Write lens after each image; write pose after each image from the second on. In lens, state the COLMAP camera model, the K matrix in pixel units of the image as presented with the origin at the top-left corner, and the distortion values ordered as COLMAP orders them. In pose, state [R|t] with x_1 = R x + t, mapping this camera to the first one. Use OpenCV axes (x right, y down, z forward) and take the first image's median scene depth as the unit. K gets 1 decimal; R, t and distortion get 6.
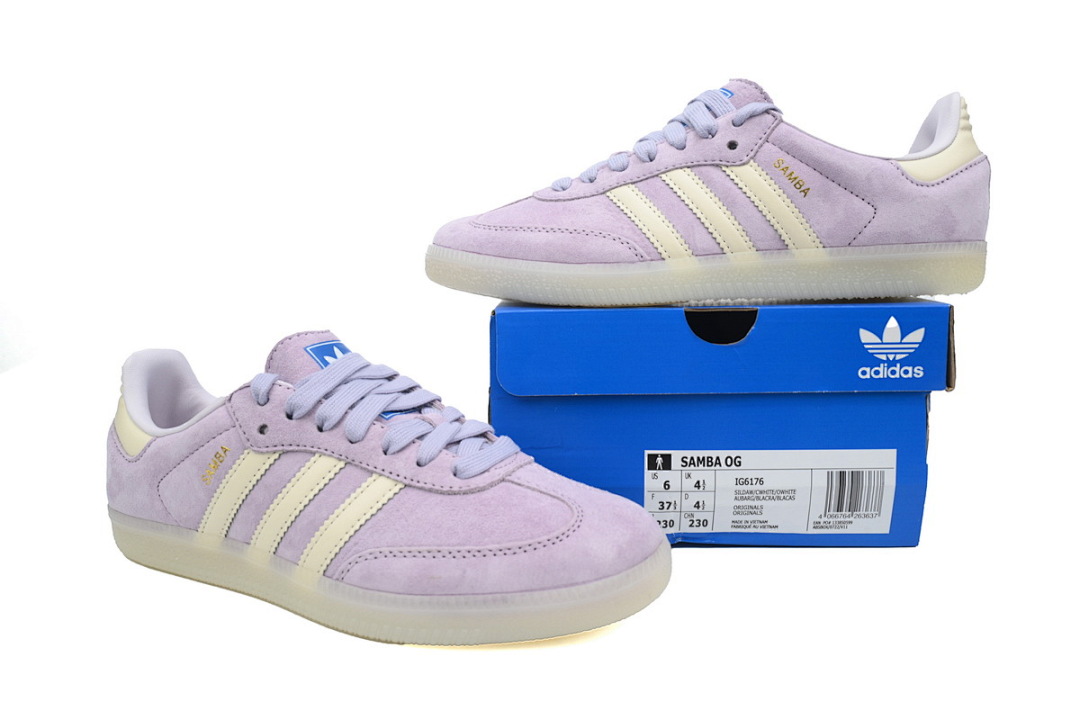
lens RADIAL K [[852.0, 0, 533.1], [0, 852.0, 358.1], [0, 0, 1]] dist [0.011230, 0.011816]
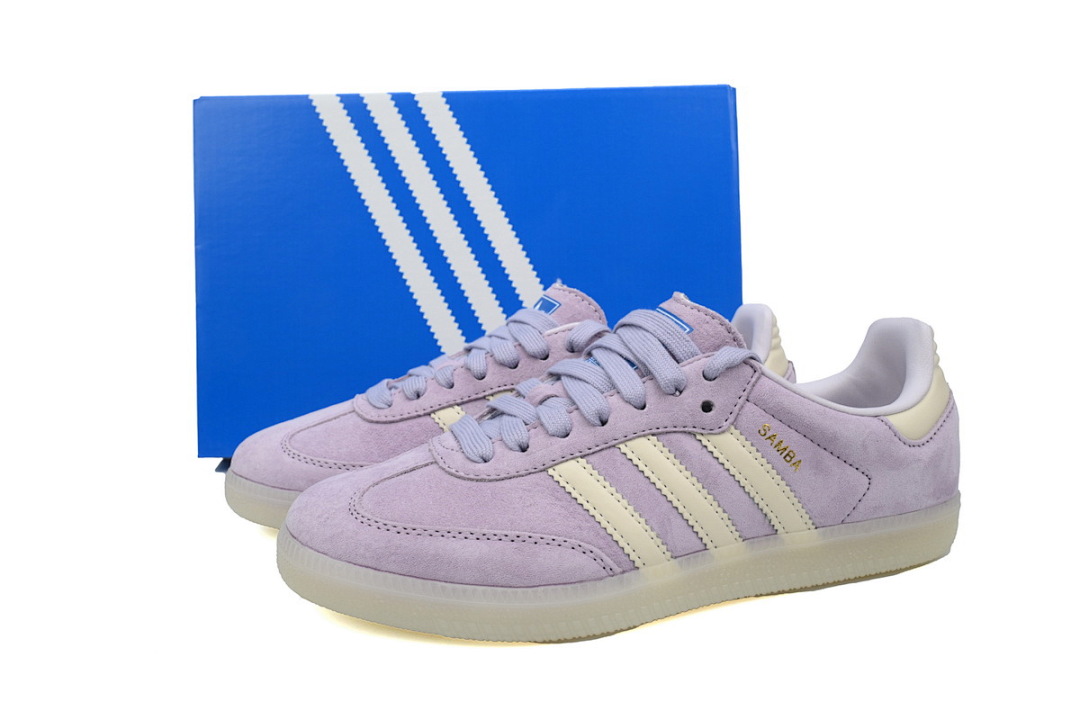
lens RADIAL K [[852.0, 0, 539.7], [0, 852.0, 365.2], [0, 0, 1]] dist [0.011230, 0.011816]
pose [[0.947557, -0.050169, 0.315626, -0.155452], [0.046068, 0.998729, 0.020445, -0.312178], [-0.316250, -0.004833, 0.948664, 0.313637]]
